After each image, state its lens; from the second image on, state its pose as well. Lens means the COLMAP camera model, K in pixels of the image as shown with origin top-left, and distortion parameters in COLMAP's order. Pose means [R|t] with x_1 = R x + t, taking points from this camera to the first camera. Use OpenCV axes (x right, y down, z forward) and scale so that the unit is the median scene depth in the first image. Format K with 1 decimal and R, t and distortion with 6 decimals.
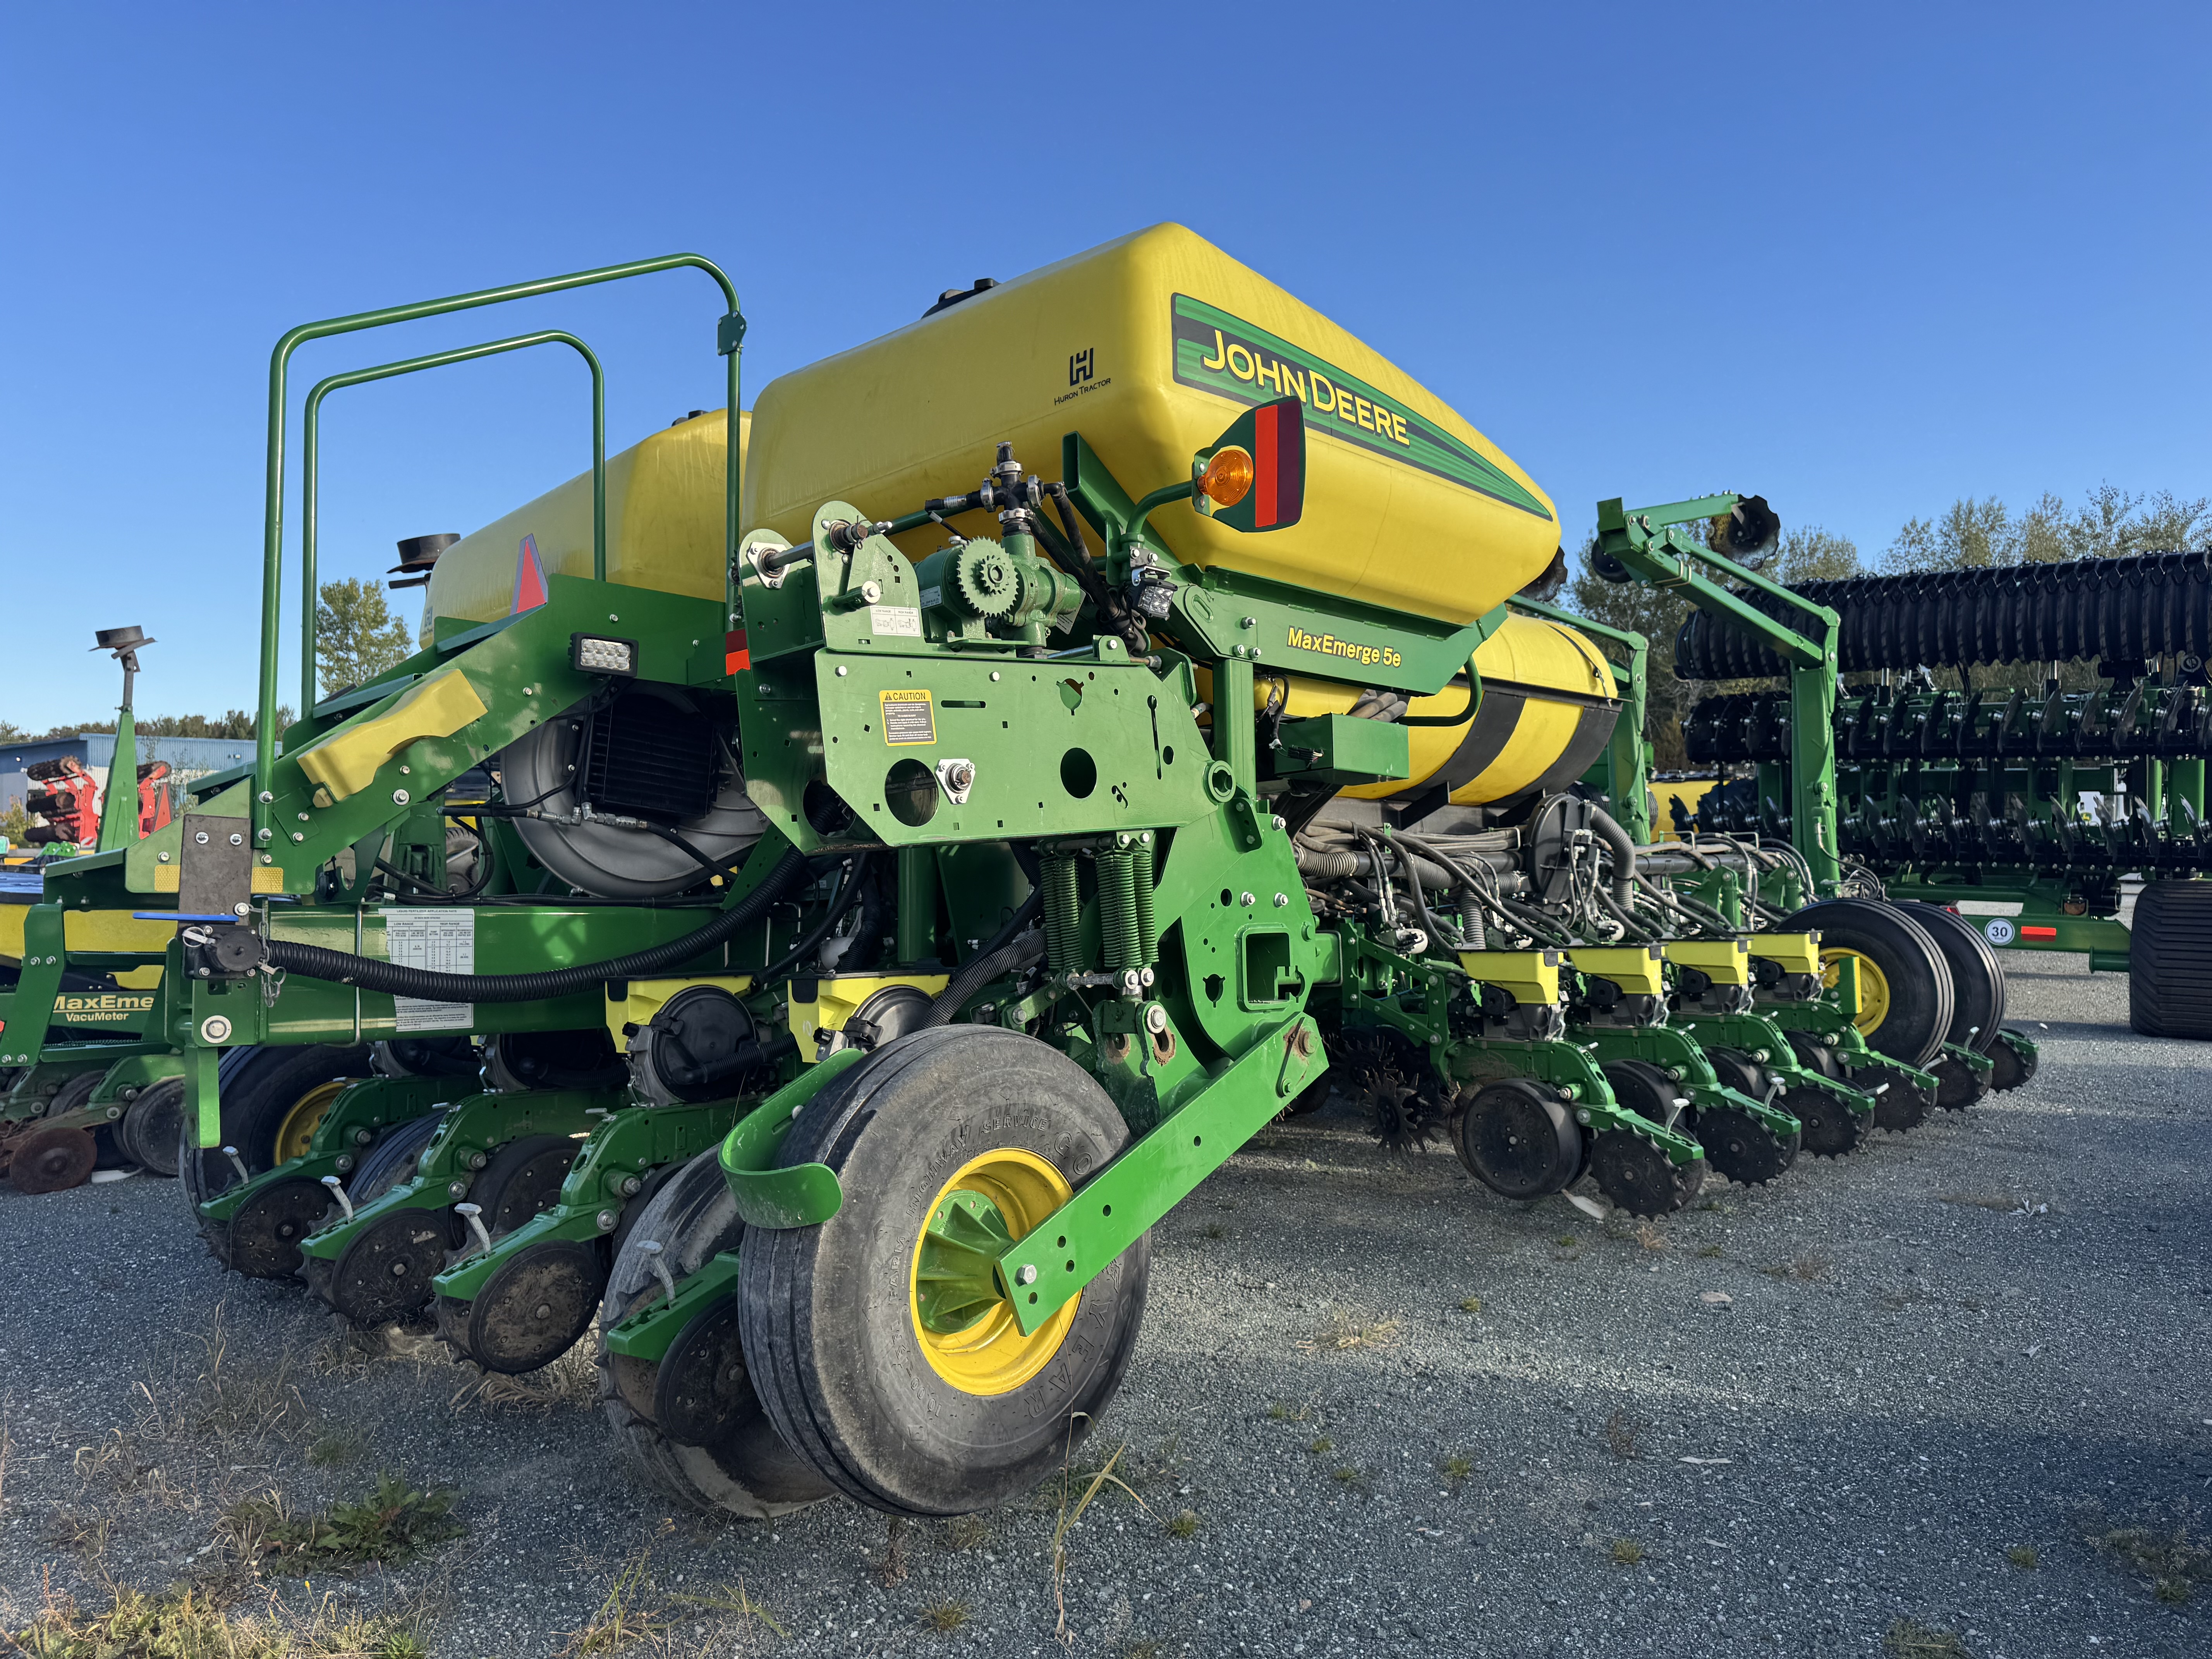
lens RADIAL K [[1546.4, 0, 1107.5], [0, 1546.4, 833.9], [0, 0, 1]] dist [0.069689, 0.000449]
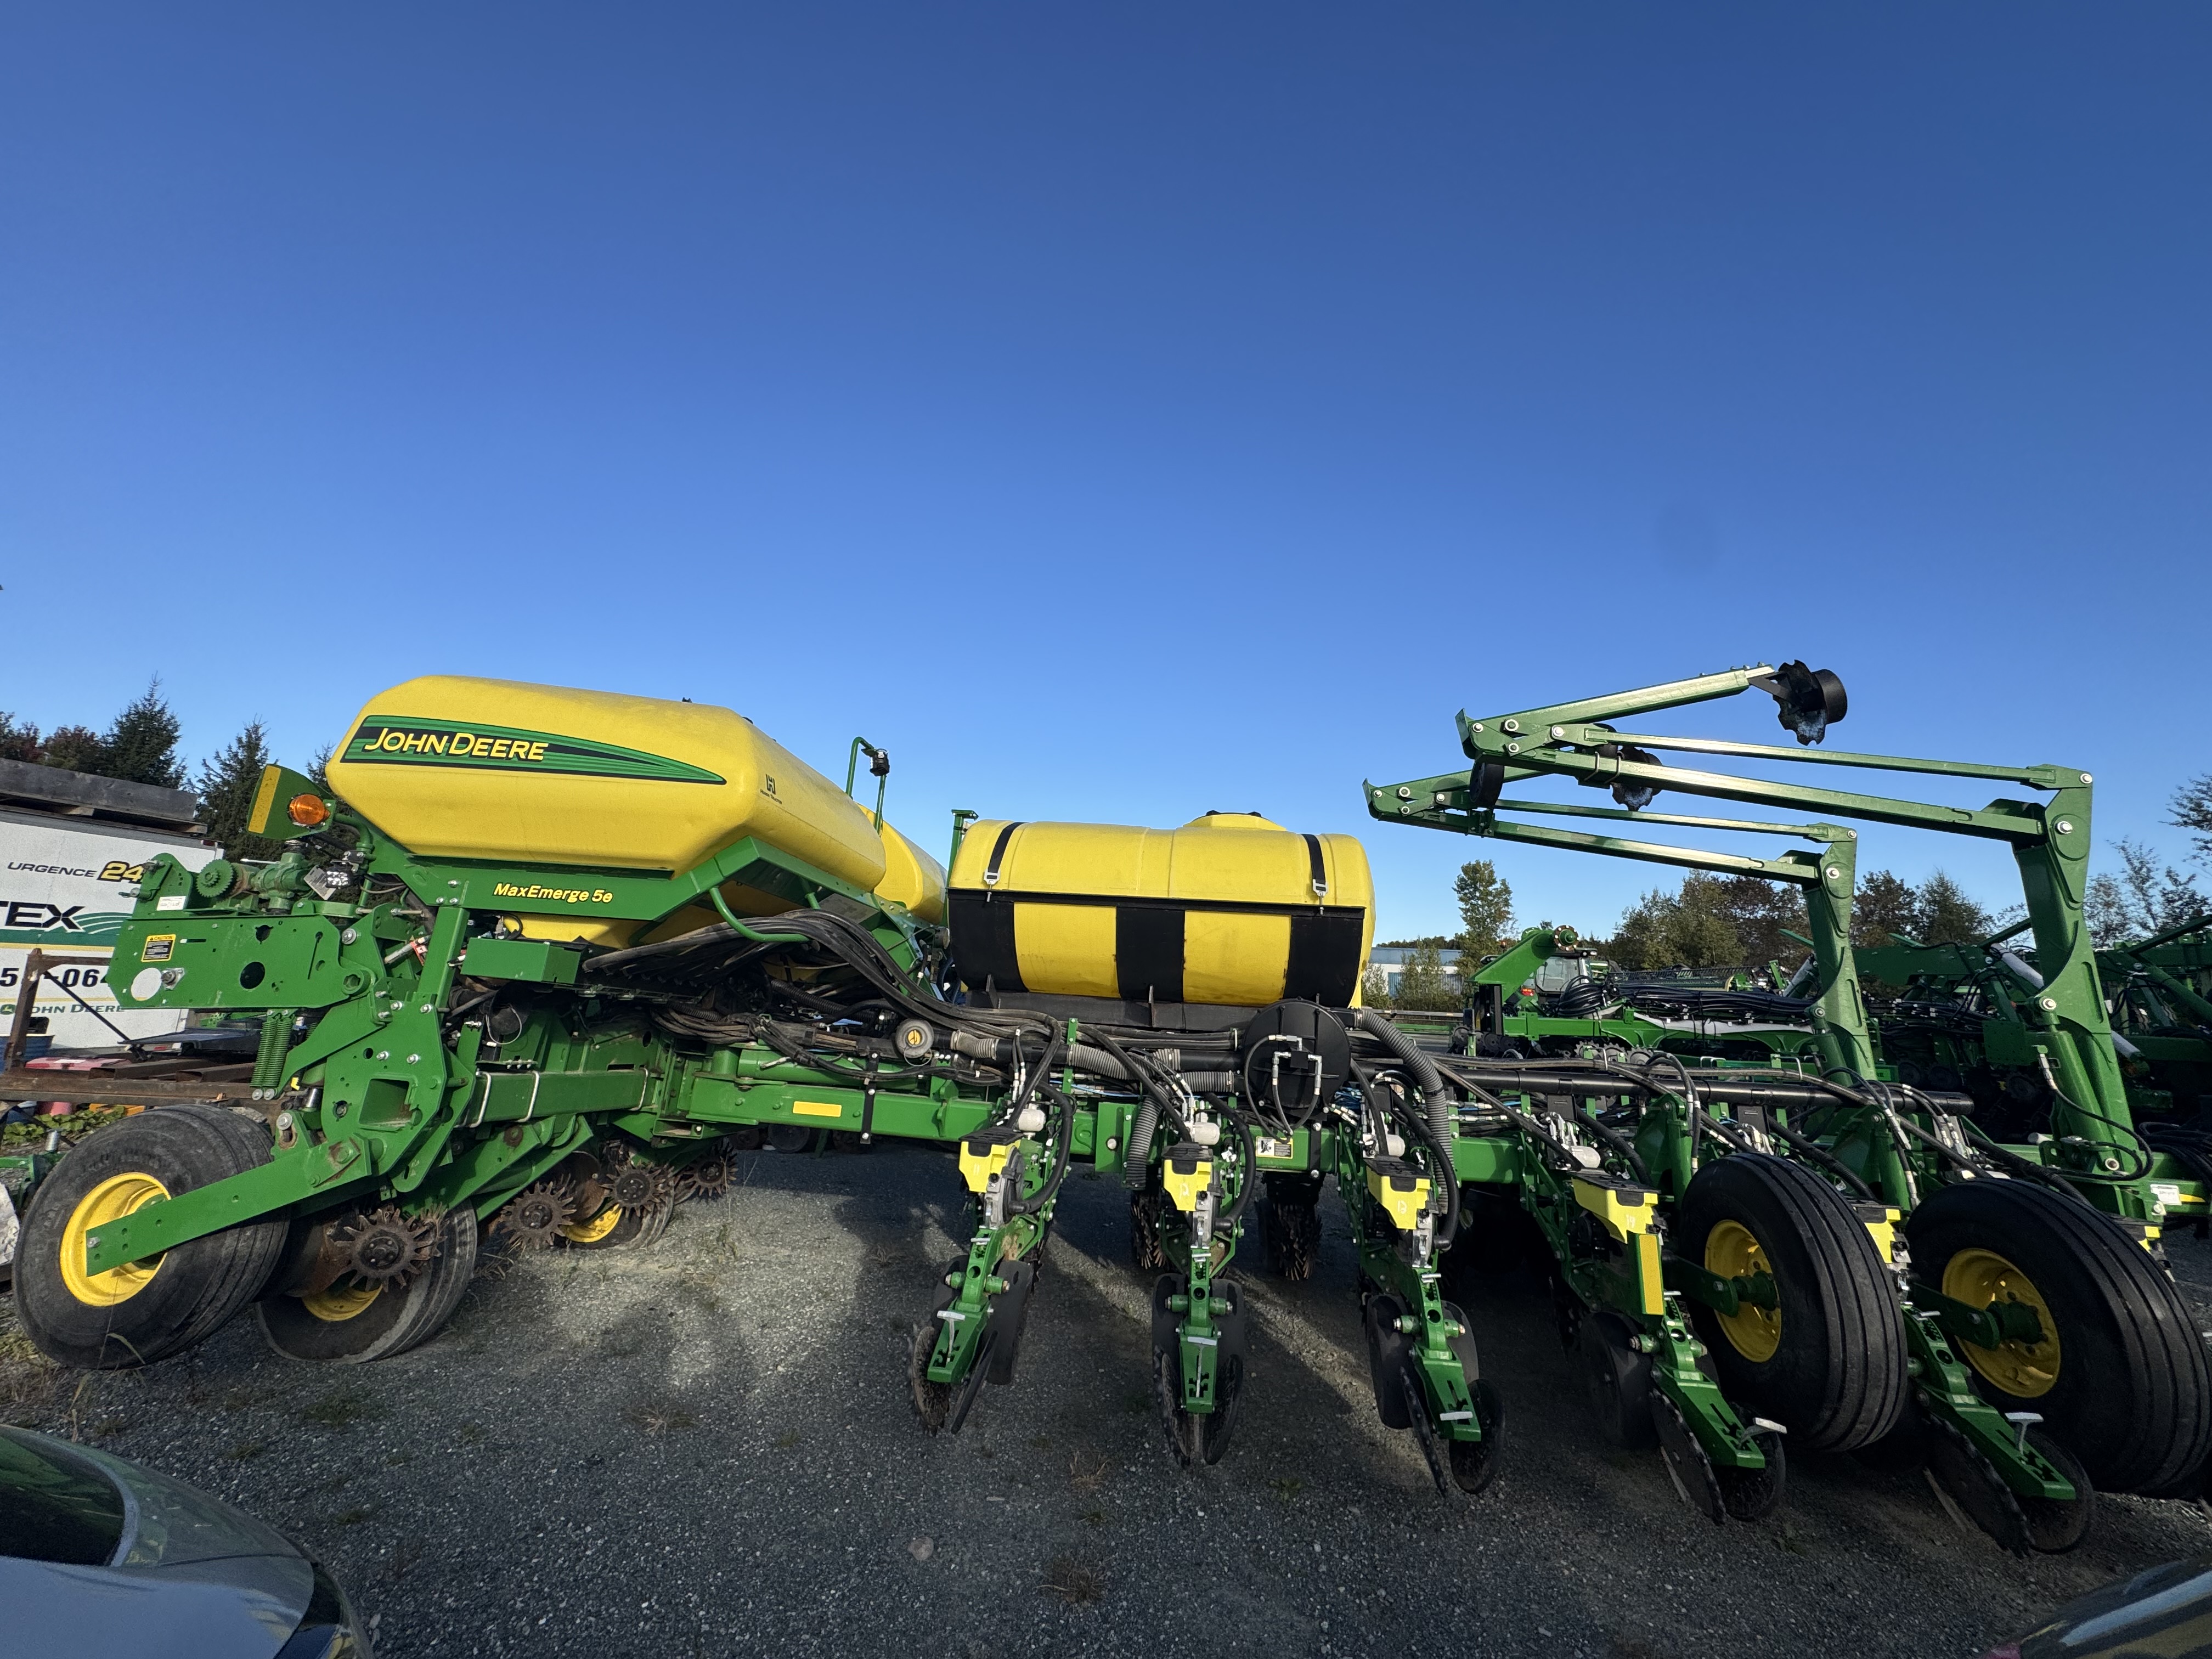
lens RADIAL K [[881.8, 0, 1108.7], [0, 881.8, 820.6], [0, 0, 1]] dist [-0.000222, -0.000215]
pose [[0.630920, -0.120541, -0.766427, 1.206107], [-0.036674, 0.982119, -0.184654, -0.052235], [0.774981, 0.144610, 0.615218, 0.912735]]
